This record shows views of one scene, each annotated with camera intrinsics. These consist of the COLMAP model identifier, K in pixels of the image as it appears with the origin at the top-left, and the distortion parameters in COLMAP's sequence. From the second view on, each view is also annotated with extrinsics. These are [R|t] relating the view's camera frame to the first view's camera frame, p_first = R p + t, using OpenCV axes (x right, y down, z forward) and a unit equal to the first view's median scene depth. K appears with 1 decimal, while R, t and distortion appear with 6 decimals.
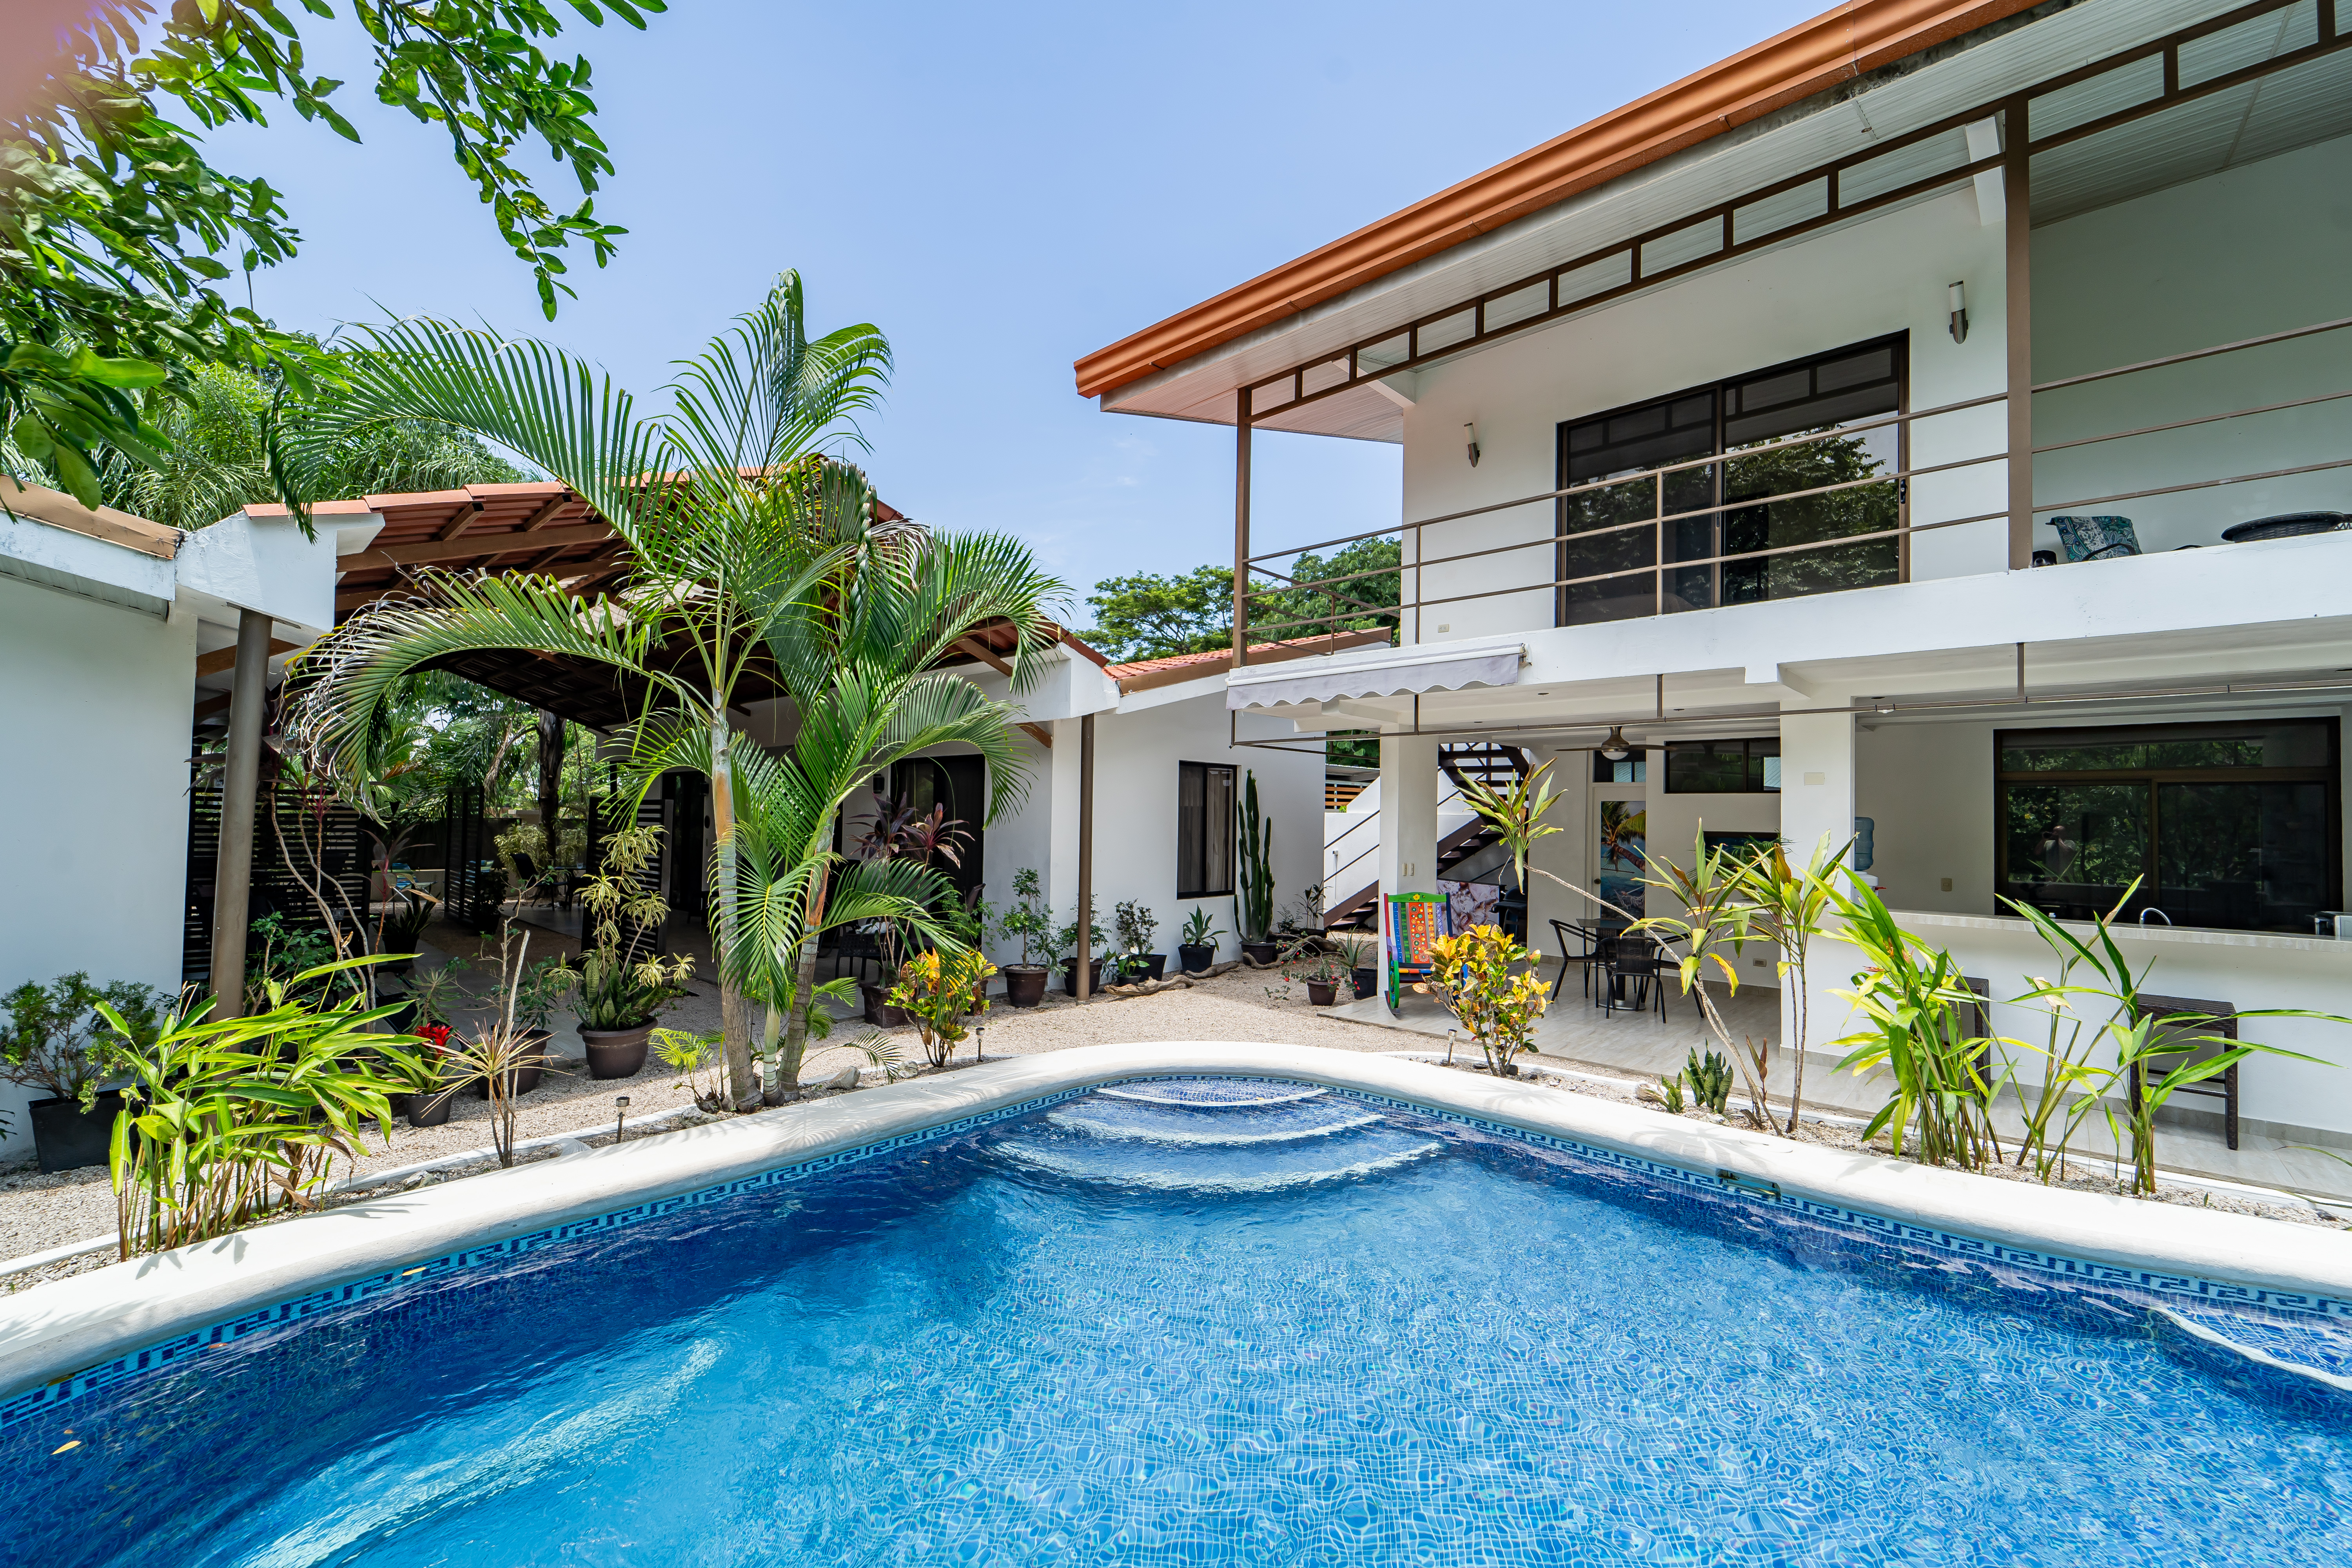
lens RADIAL K [[955.5, 0, 1197.5], [0, 955.5, 793.5], [0, 0, 1]] dist [0.000083, -0.000403]
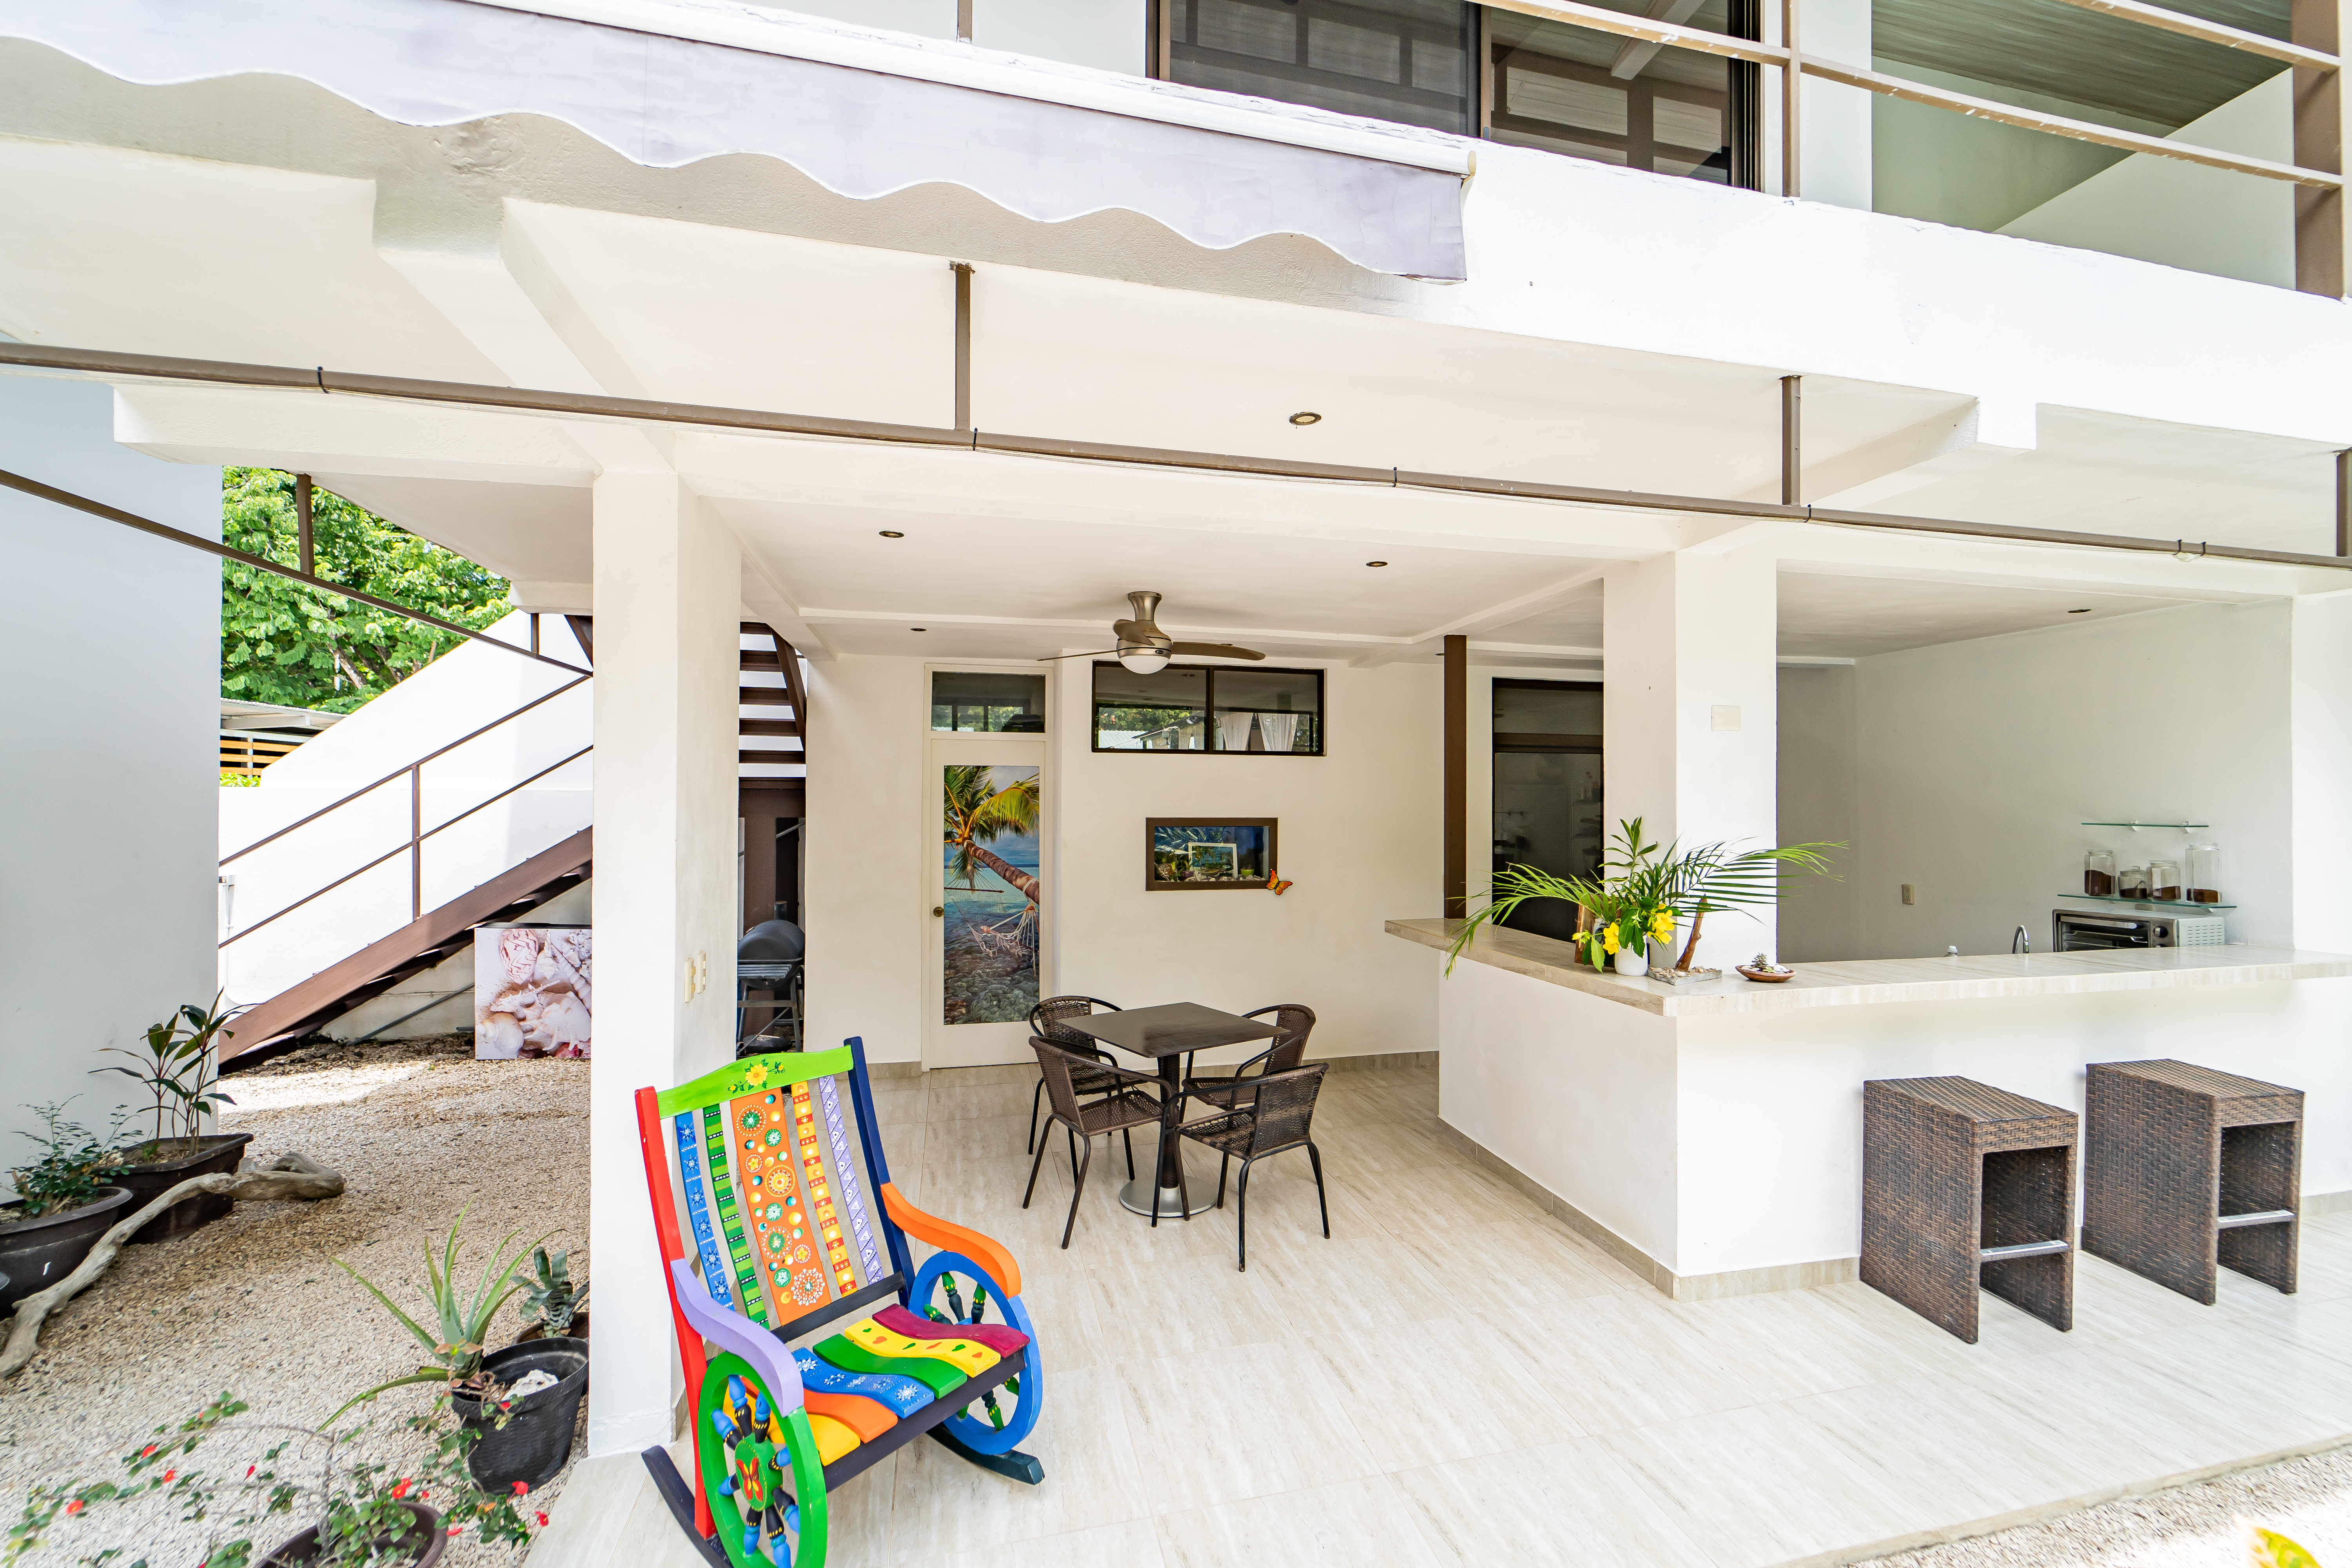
lens RADIAL K [[951.7, 0, 1185.4], [0, 951.7, 793.3], [0, 0, 1]] dist [0.000420, -0.000114]
pose [[0.565324, -0.003702, 0.824860, 0.051206], [-0.019674, 0.999645, 0.017970, 0.011803], [-0.824634, -0.026388, 0.565051, 0.586681]]
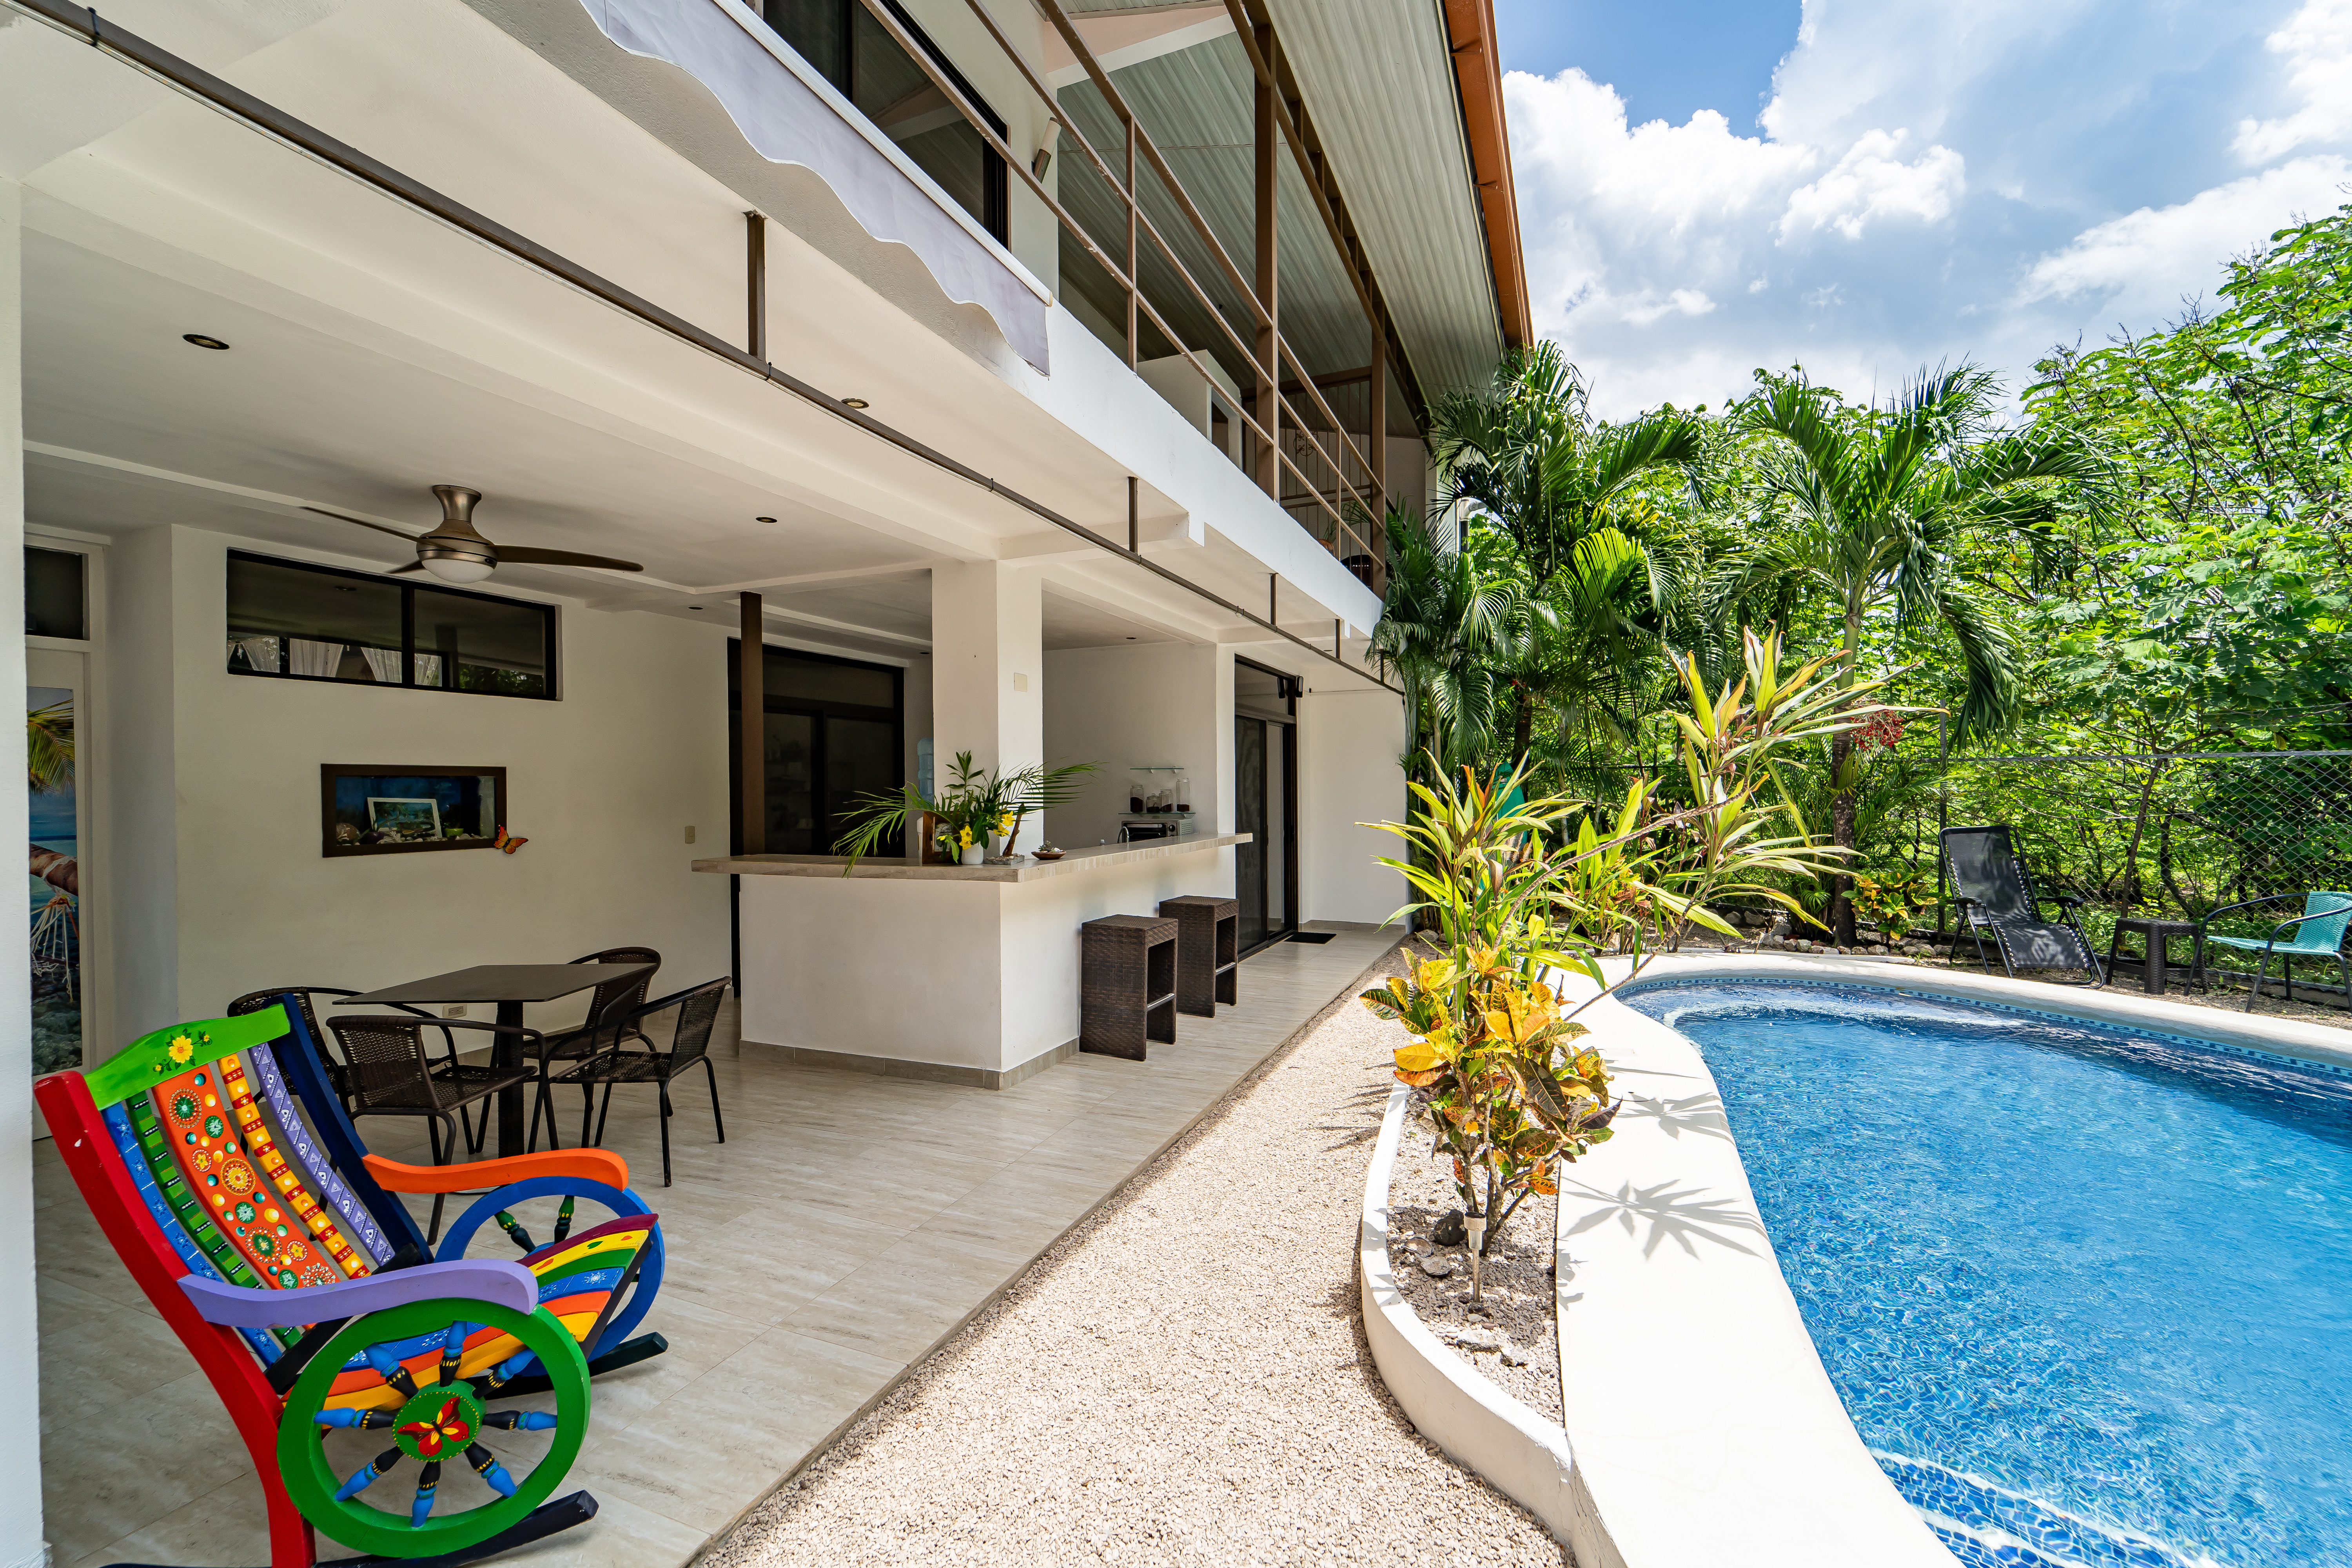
lens RADIAL K [[957.7, 0, 1190.5], [0, 957.7, 788.6], [0, 0, 1]] dist [0.001247, -0.000571]
pose [[-0.343109, -0.012904, 0.939207, -0.043888], [-0.024726, 0.999683, 0.004702, 0.035097], [-0.938970, -0.021609, -0.343319, 0.694958]]
